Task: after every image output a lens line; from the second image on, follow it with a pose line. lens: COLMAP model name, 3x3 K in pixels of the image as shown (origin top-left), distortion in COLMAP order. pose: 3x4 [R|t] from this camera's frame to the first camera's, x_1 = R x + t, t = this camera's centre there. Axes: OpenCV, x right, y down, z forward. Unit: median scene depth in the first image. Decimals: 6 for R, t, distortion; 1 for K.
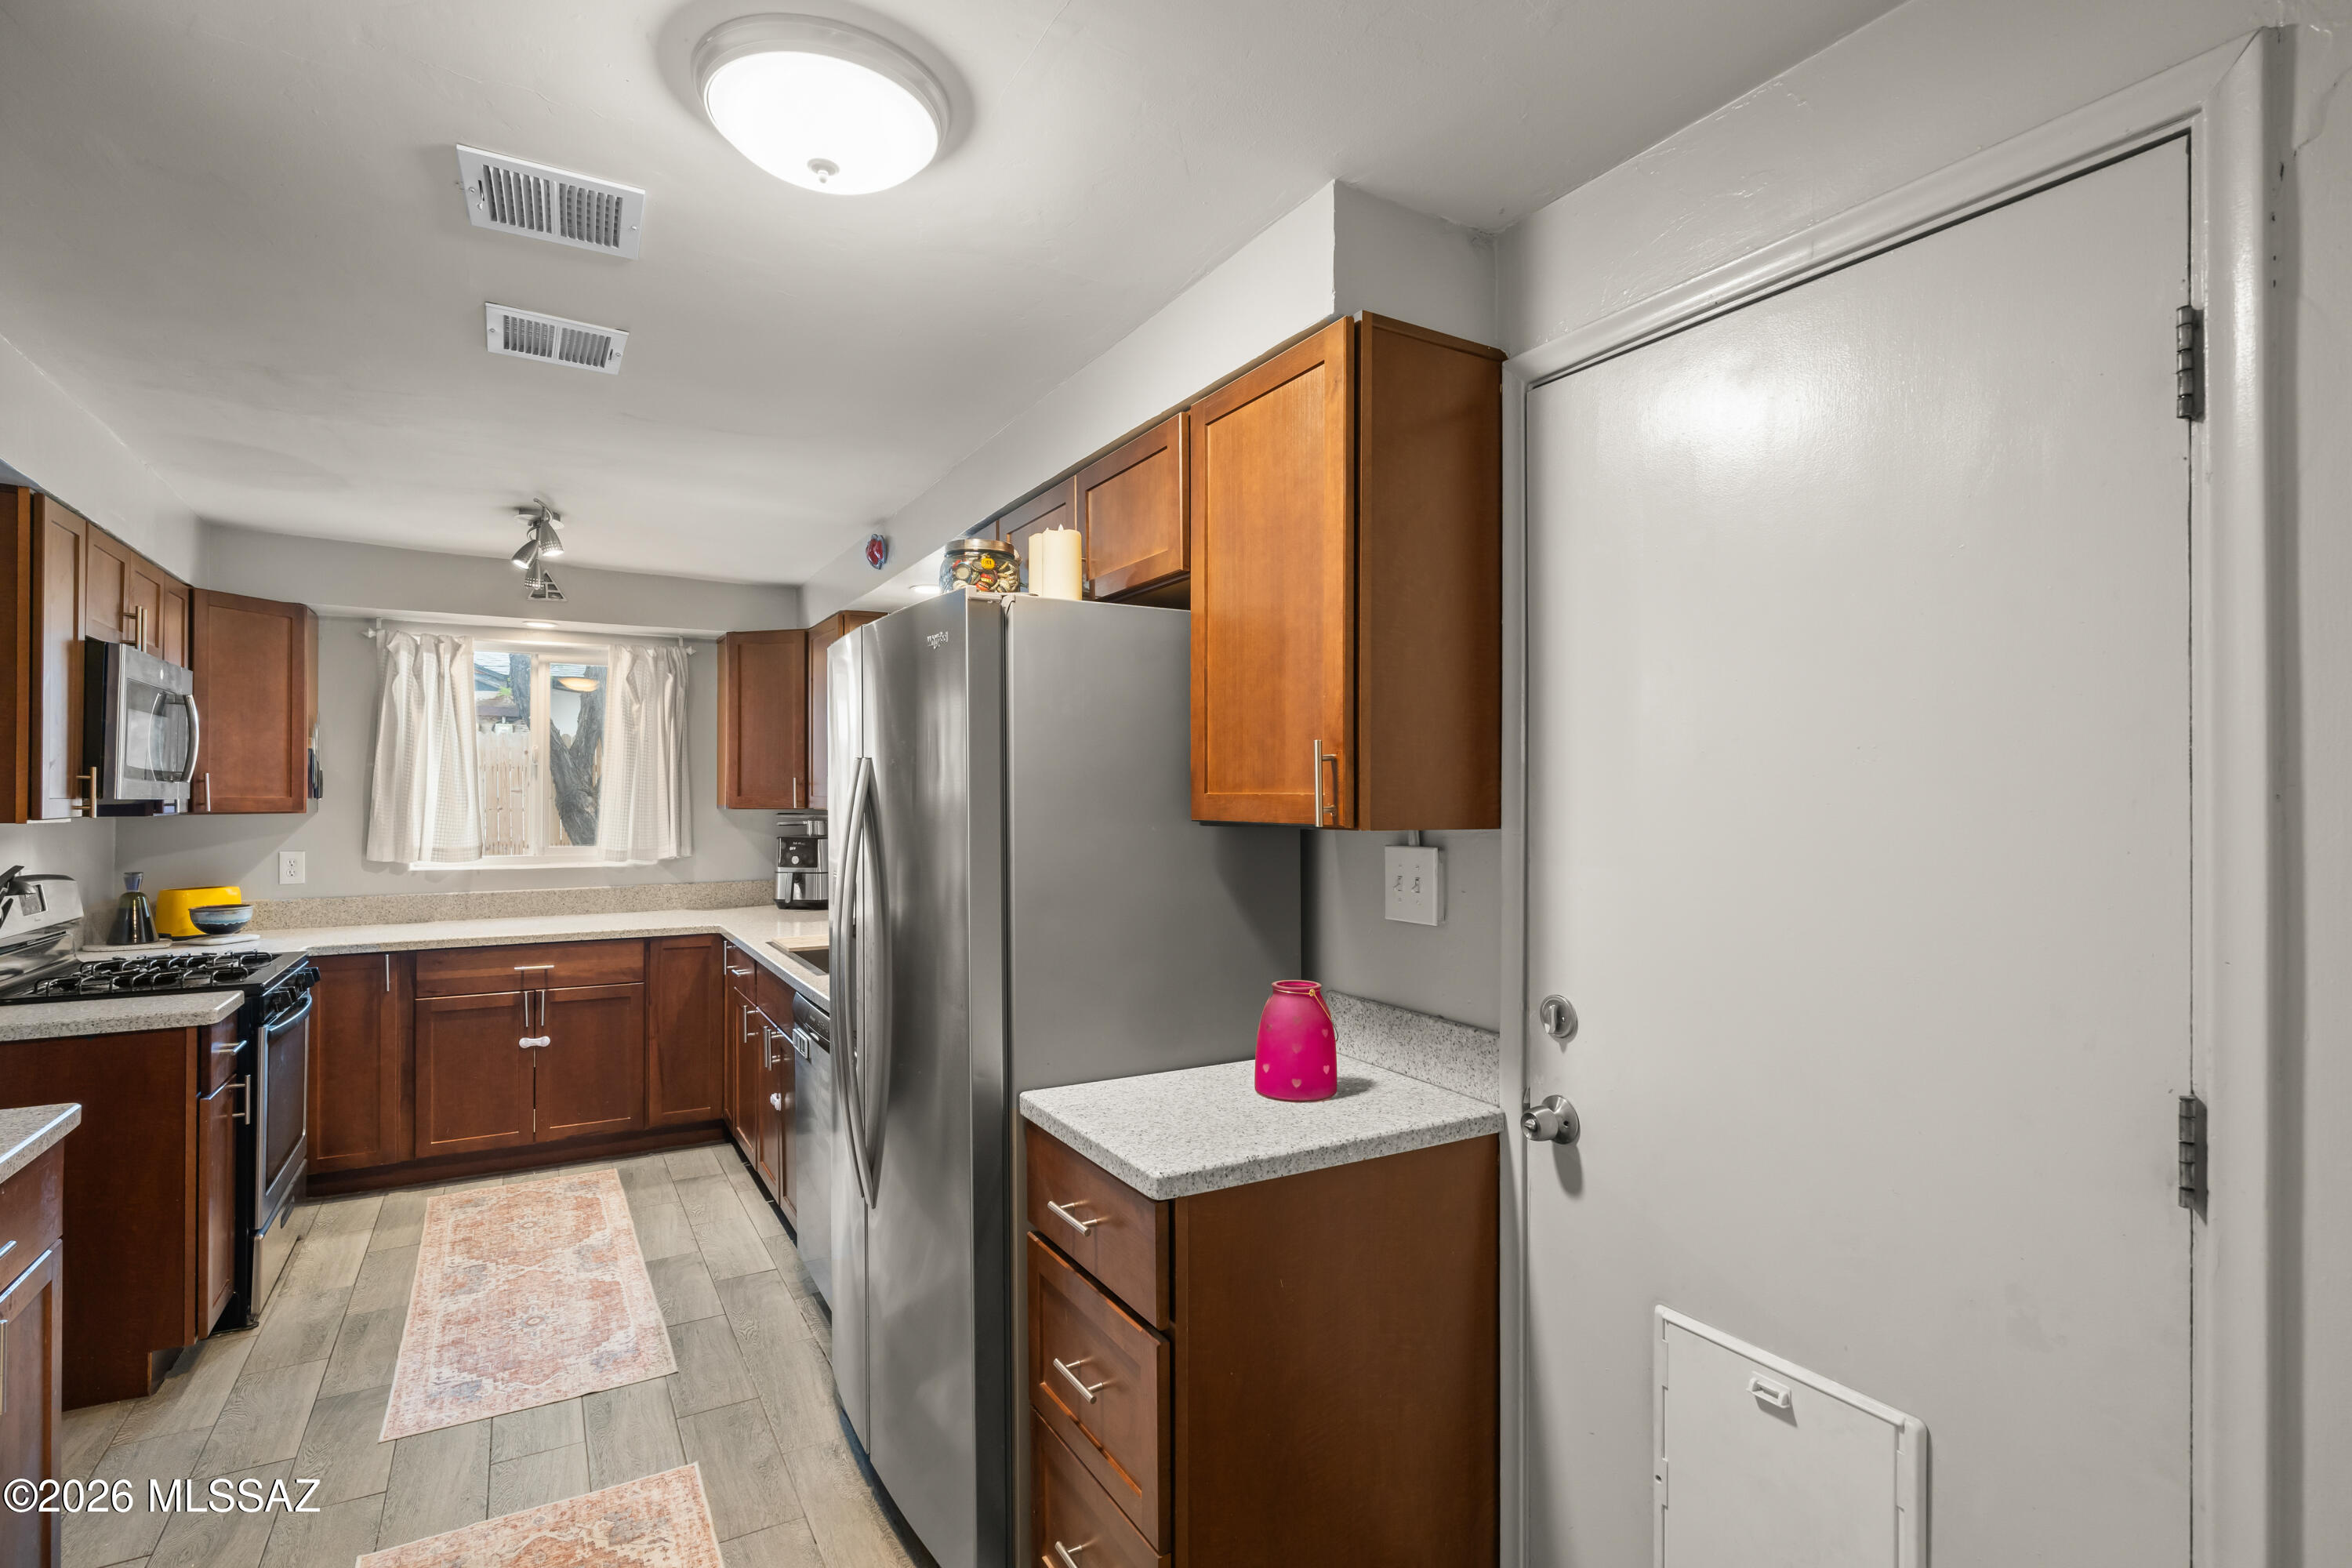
lens RADIAL K [[1160.7, 0, 1161.4], [0, 1160.7, 790.9], [0, 0, 1]] dist [-0.000894, 0.000539]
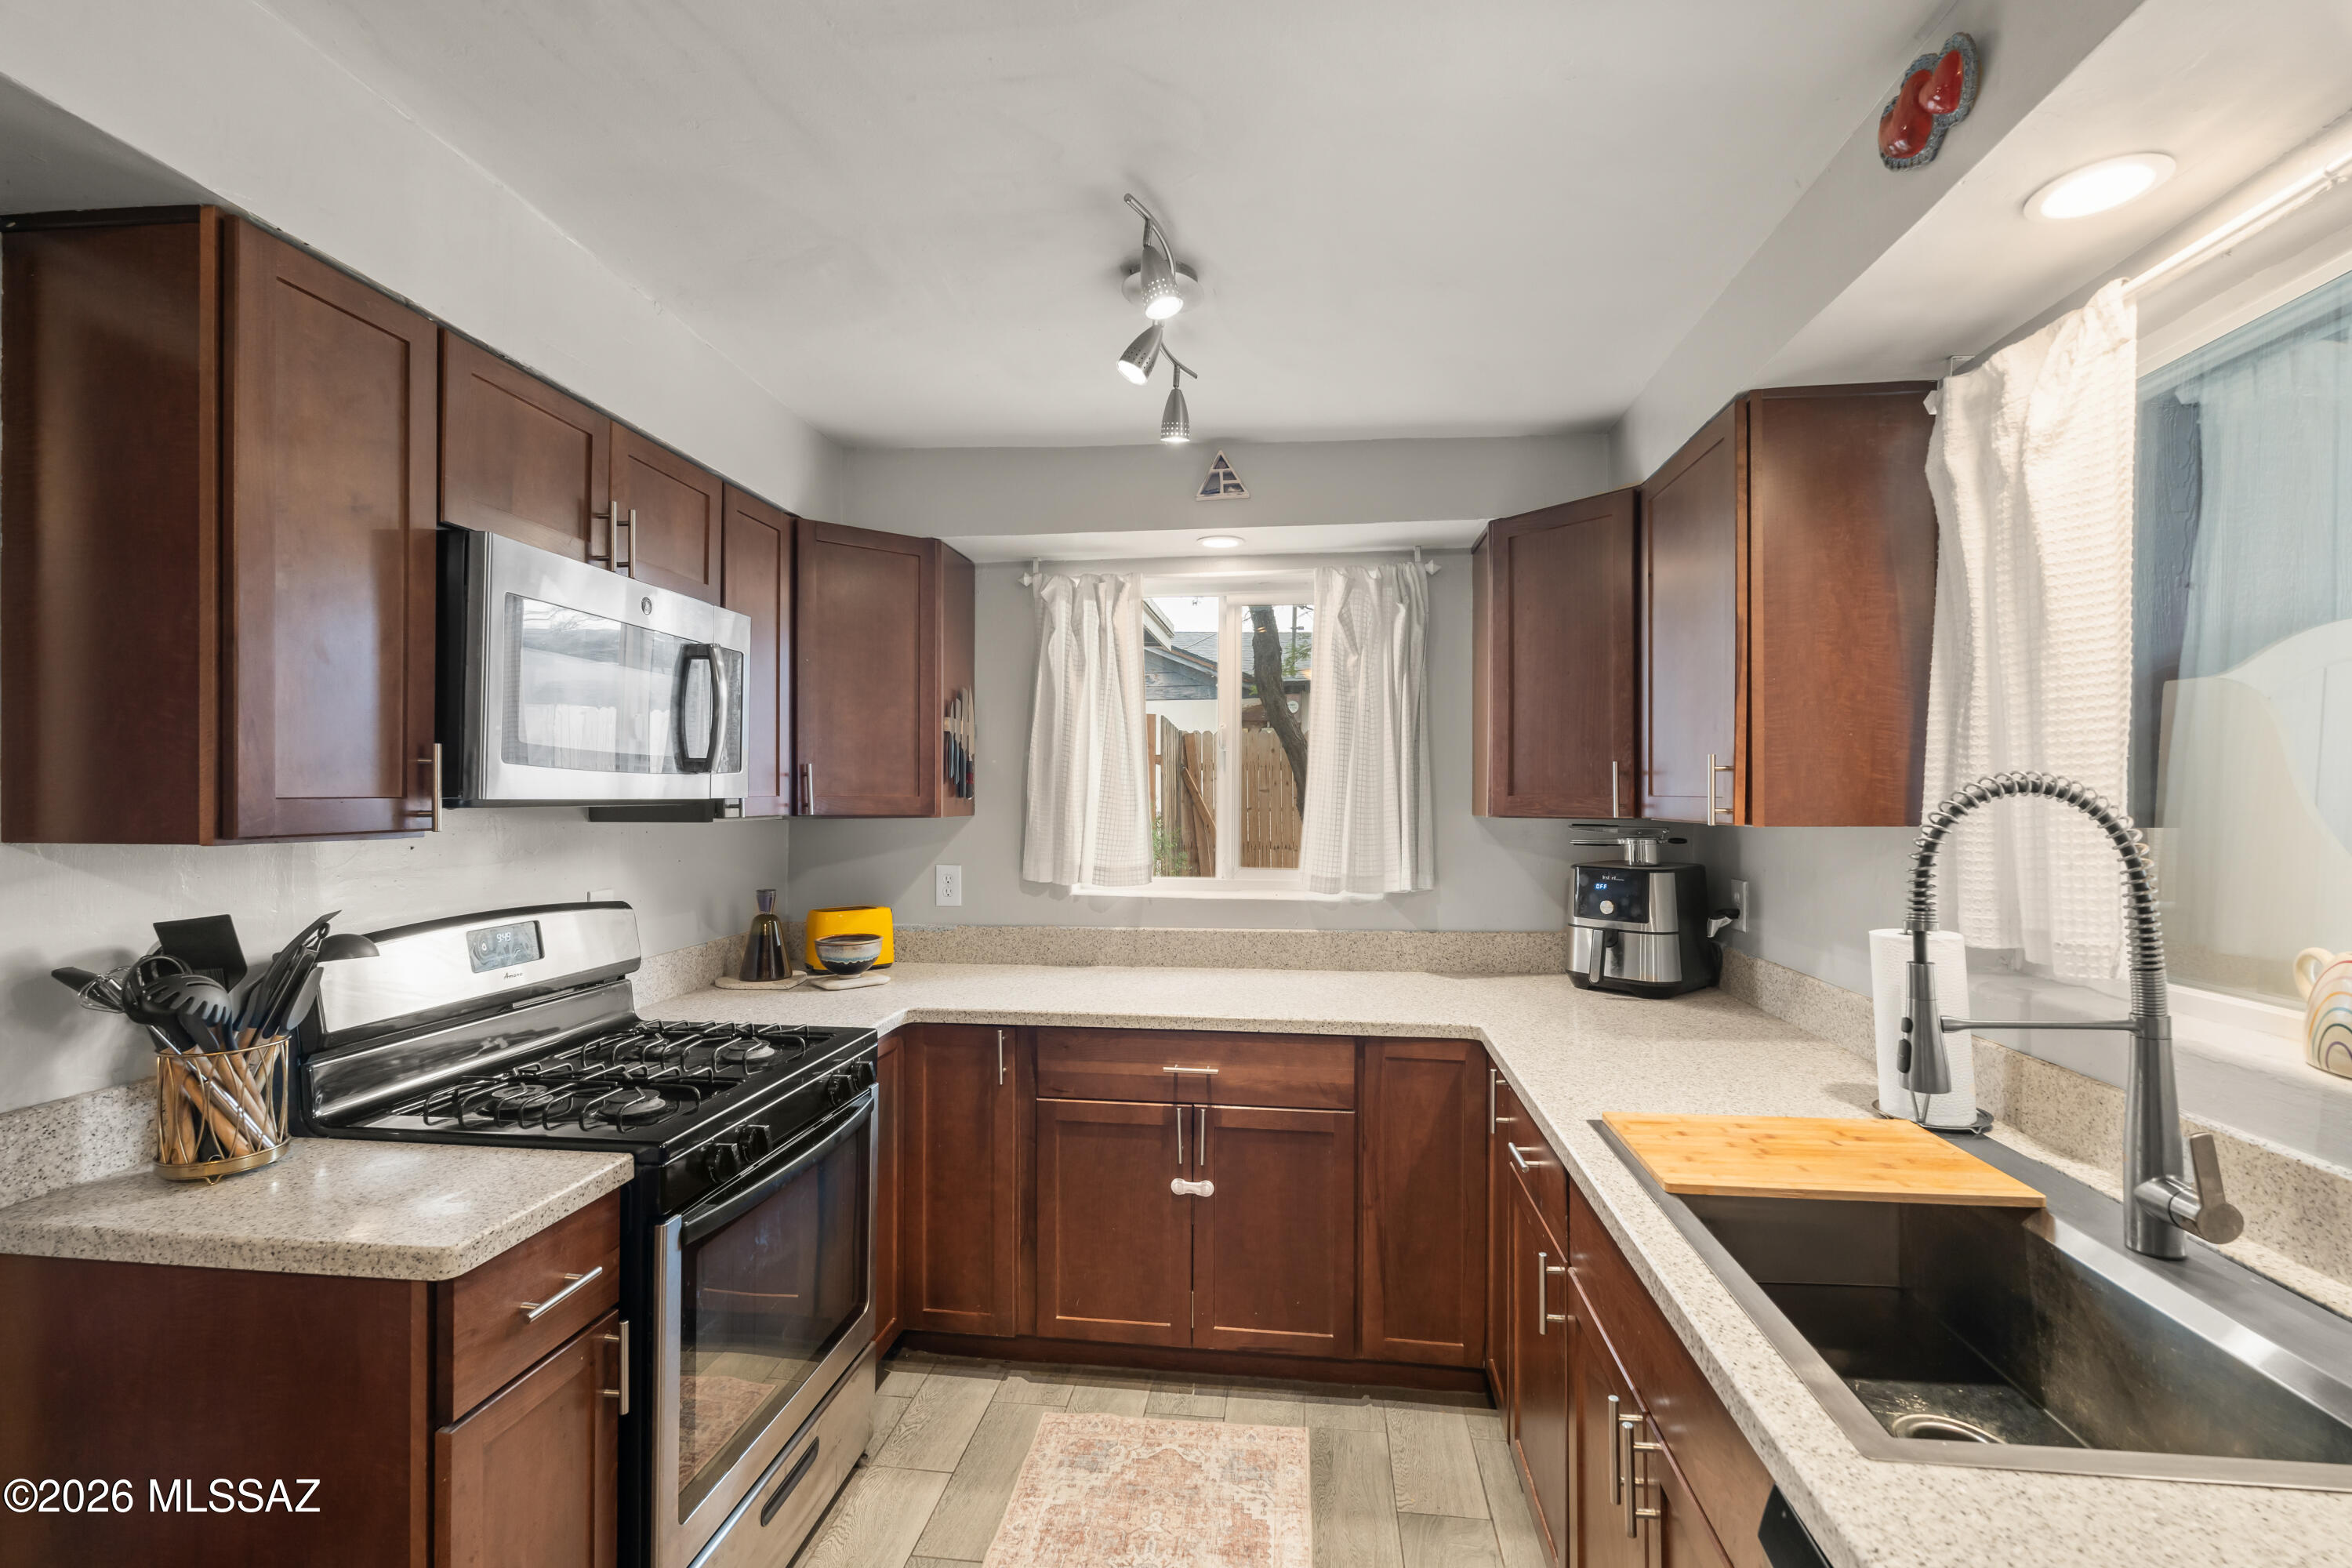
lens RADIAL K [[1047.1, 0, 1166.0], [0, 1047.1, 795.1], [0, 0, 1]] dist [-0.002536, 0.000154]
pose [[0.802238, 0.000975, -0.597003, -0.210141], [0.001354, 0.999993, 0.003451, 0.002529], [0.597003, -0.003577, 0.802231, 0.528155]]
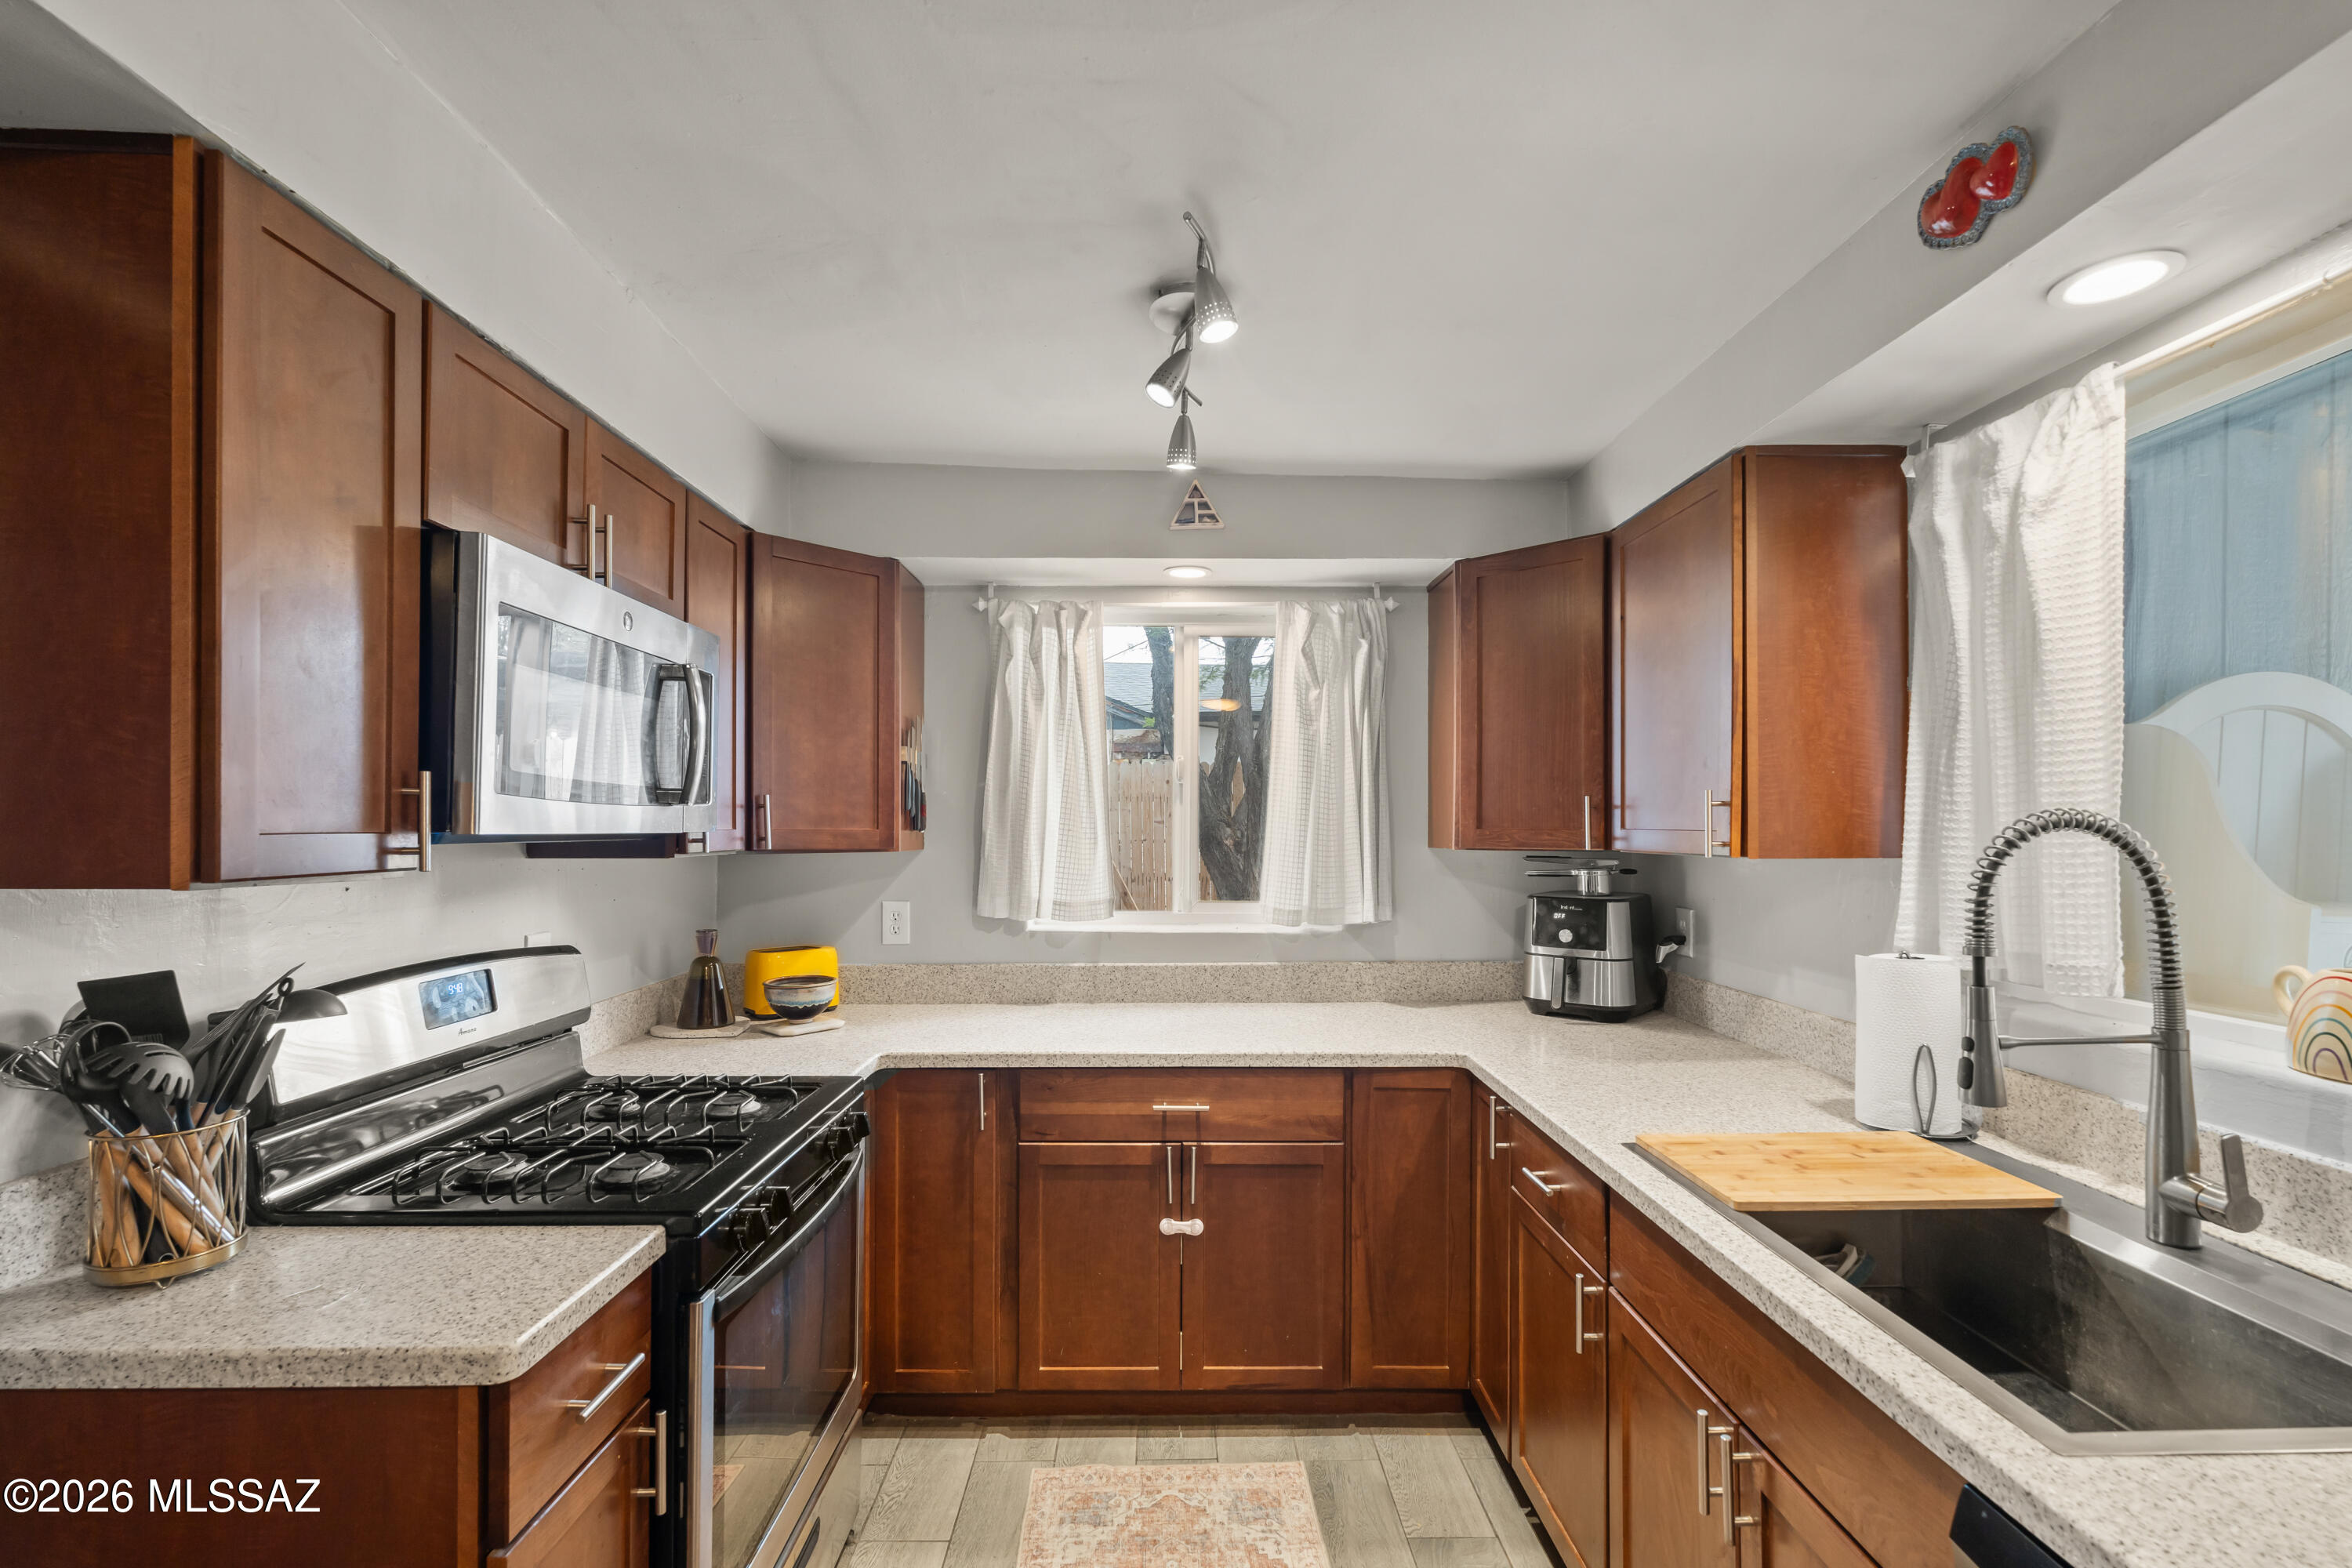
lens RADIAL K [[1050.3, 0, 1169.1], [0, 1050.3, 825.1], [0, 0, 1]] dist [-0.001340, -0.000687]
pose [[0.878086, 0.000480, -0.478502, -0.273375], [0.000755, 0.999997, 0.002389, 0.001420], [0.478502, -0.002459, 0.878083, 0.497035]]
